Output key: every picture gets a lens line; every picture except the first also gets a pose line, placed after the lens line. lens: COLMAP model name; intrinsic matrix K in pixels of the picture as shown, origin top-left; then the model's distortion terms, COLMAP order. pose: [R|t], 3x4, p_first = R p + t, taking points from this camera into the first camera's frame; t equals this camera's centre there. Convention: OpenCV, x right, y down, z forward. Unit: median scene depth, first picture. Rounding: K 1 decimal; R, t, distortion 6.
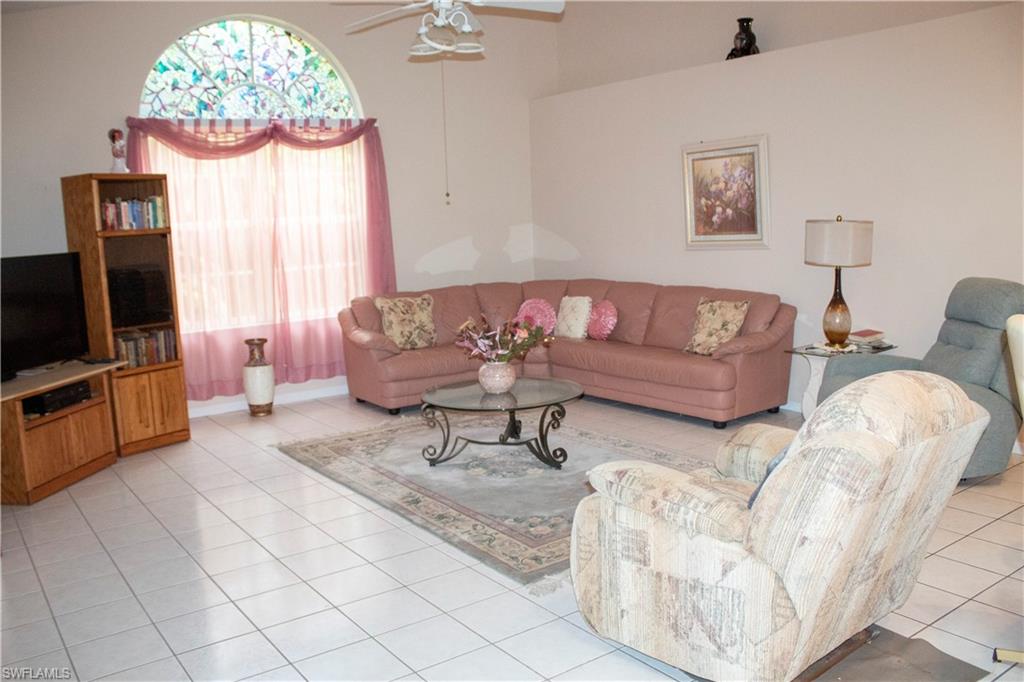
lens RADIAL K [[854.4, 0, 516.3], [0, 854.4, 338.2], [0, 0, 1]] dist [-0.156059, 0.125715]
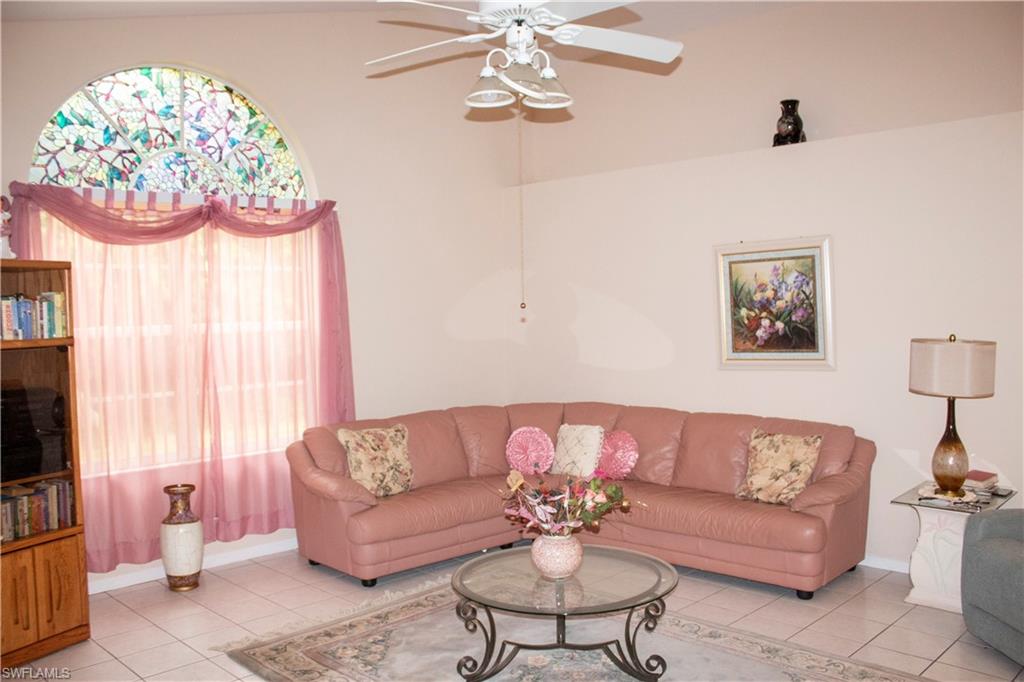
lens RADIAL K [[854.4, 0, 516.4], [0, 854.4, 341.2], [0, 0, 1]] dist [-0.156059, 0.125715]
pose [[0.987564, 0.011429, 0.156799, -0.136025], [0.005838, 0.994000, -0.109220, -0.044935], [-0.157106, 0.108778, 0.981573, 0.225512]]
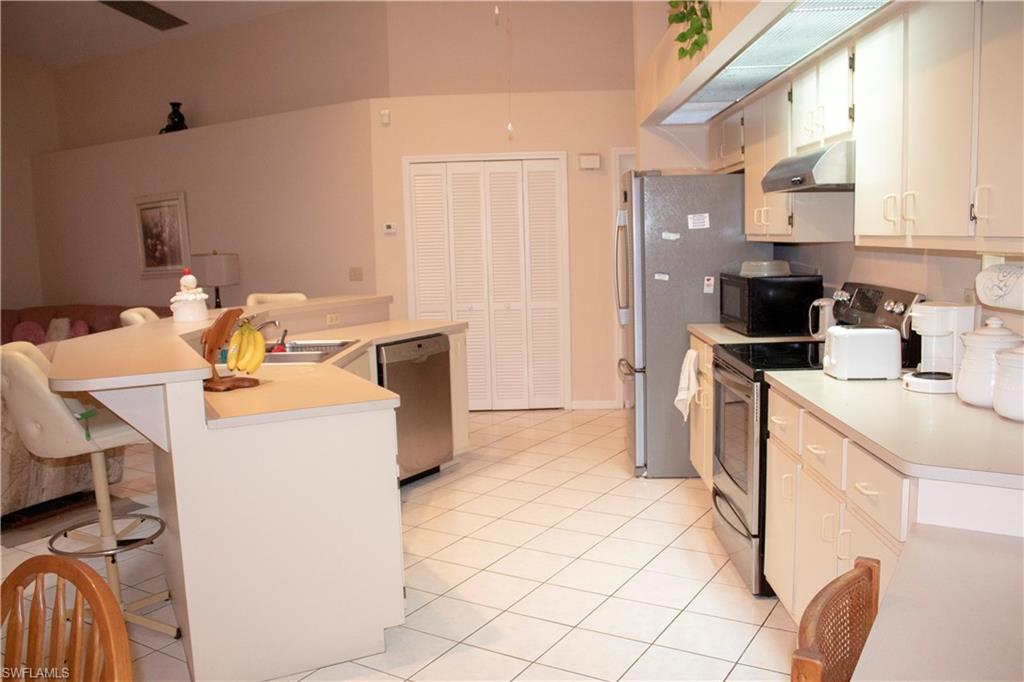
lens RADIAL K [[854.4, 0, 511.8], [0, 854.4, 343.0], [0, 0, 1]] dist [-0.156059, 0.125715]
pose [[0.927900, -0.043799, 0.370246, 0.267170], [0.054975, 0.998294, -0.019681, 0.053812], [-0.368753, 0.038616, 0.928725, -0.411978]]
